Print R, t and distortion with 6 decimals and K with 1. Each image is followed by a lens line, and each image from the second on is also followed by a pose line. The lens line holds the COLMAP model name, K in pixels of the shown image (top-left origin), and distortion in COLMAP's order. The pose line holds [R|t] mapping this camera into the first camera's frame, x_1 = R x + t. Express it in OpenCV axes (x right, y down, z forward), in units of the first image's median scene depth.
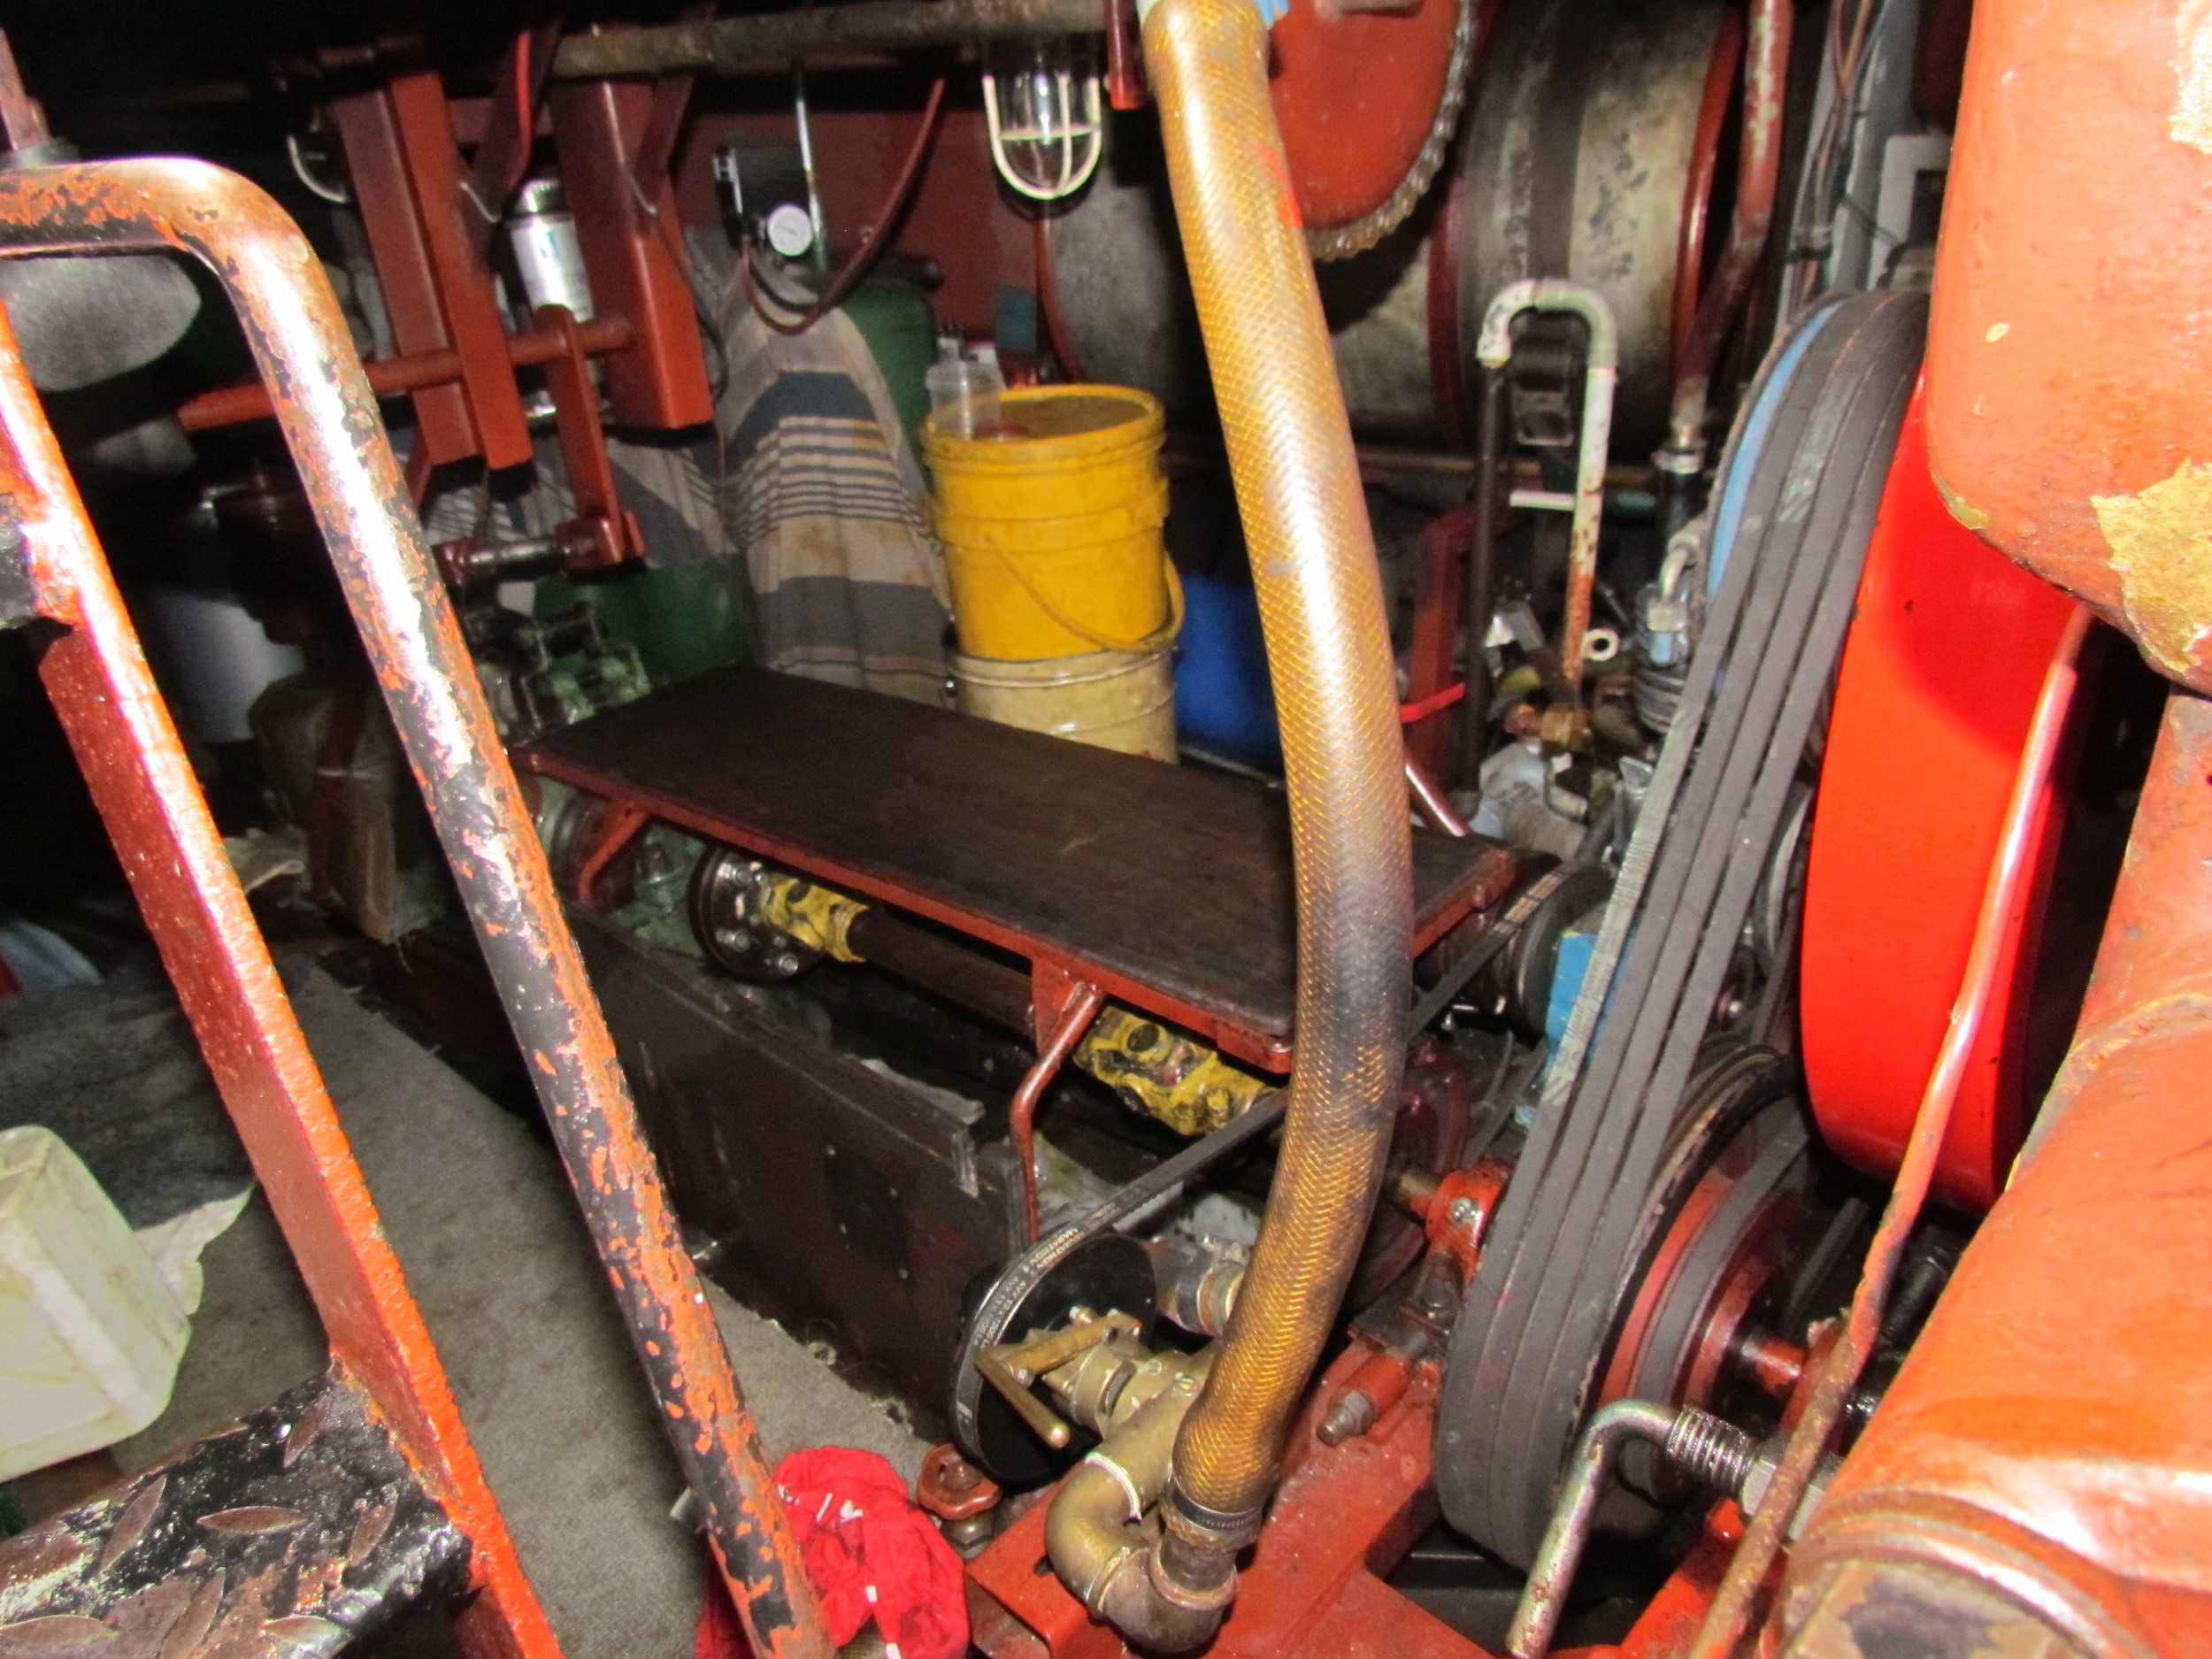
lens RADIAL K [[1590.2, 0, 1100.6], [0, 1590.2, 827.7], [0, 0, 1]] dist [-0.030499, 0.021283]
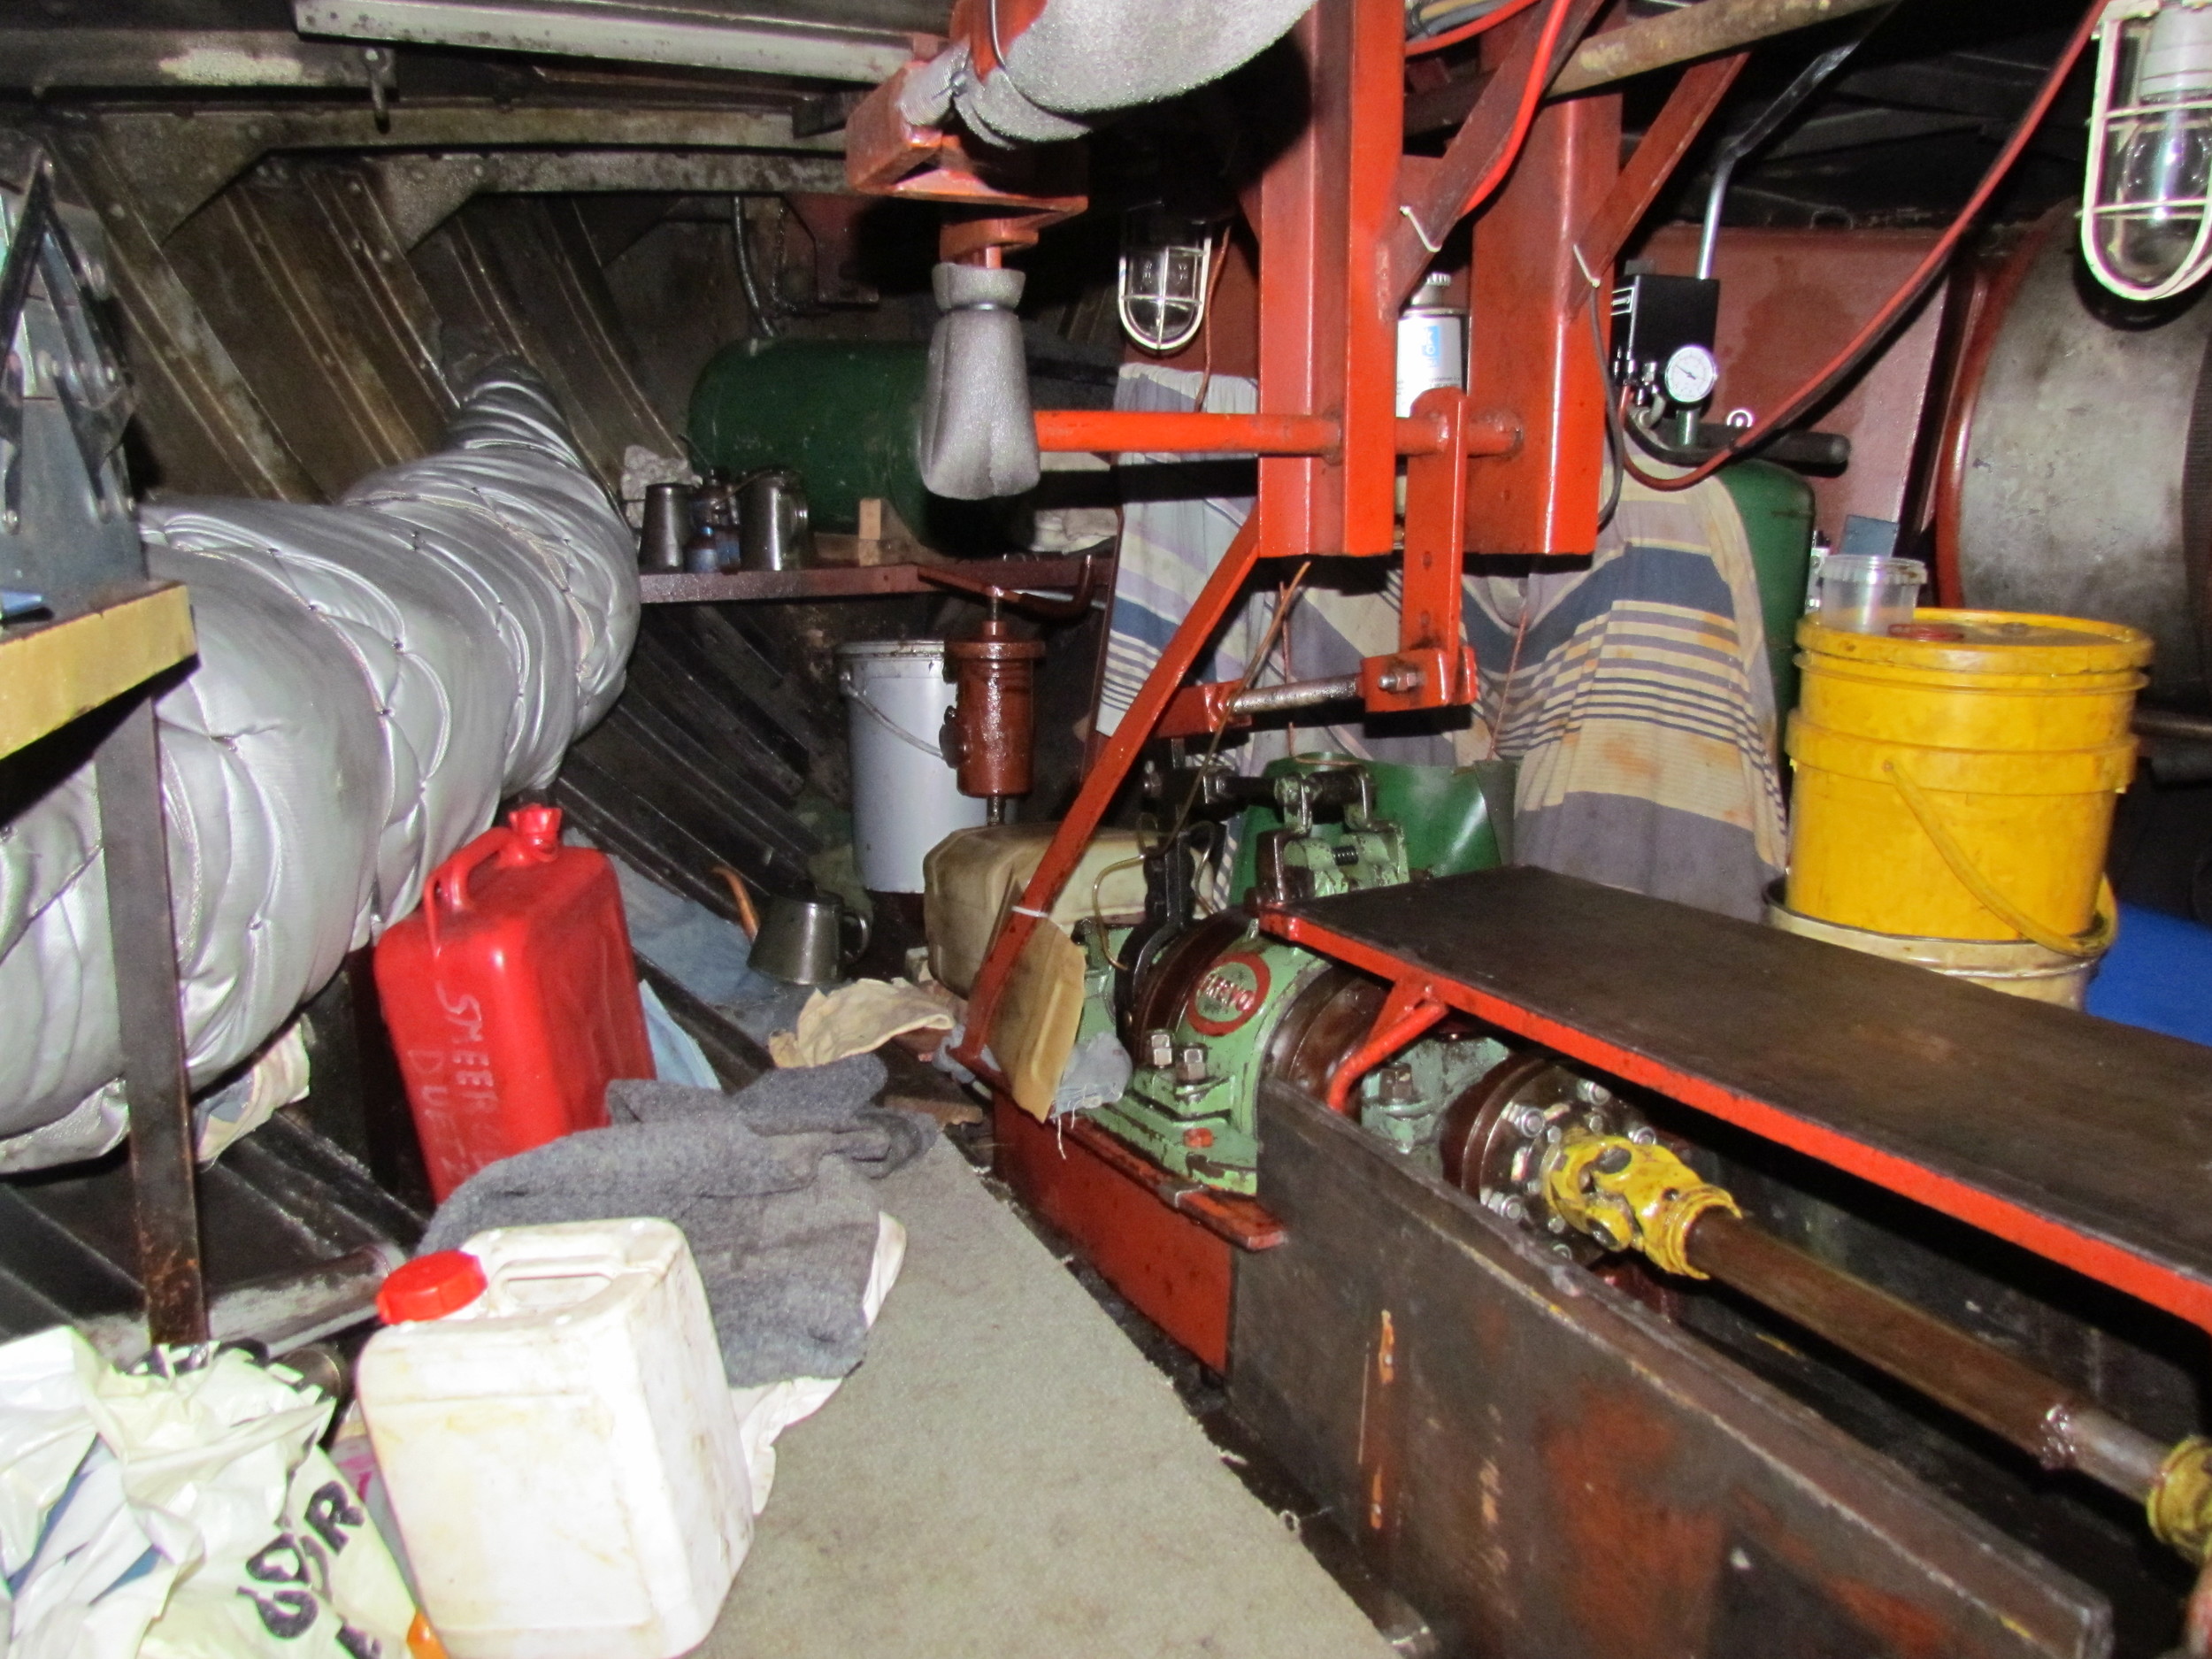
lens RADIAL K [[1590.2, 0, 1113.2], [0, 1590.2, 835.7], [0, 0, 1]] dist [-0.030499, 0.021283]
pose [[0.931108, 0.159661, -0.327942, -0.162842], [-0.222849, 0.960796, -0.164952, 0.058622], [0.288749, 0.226669, 0.930186, 0.191266]]
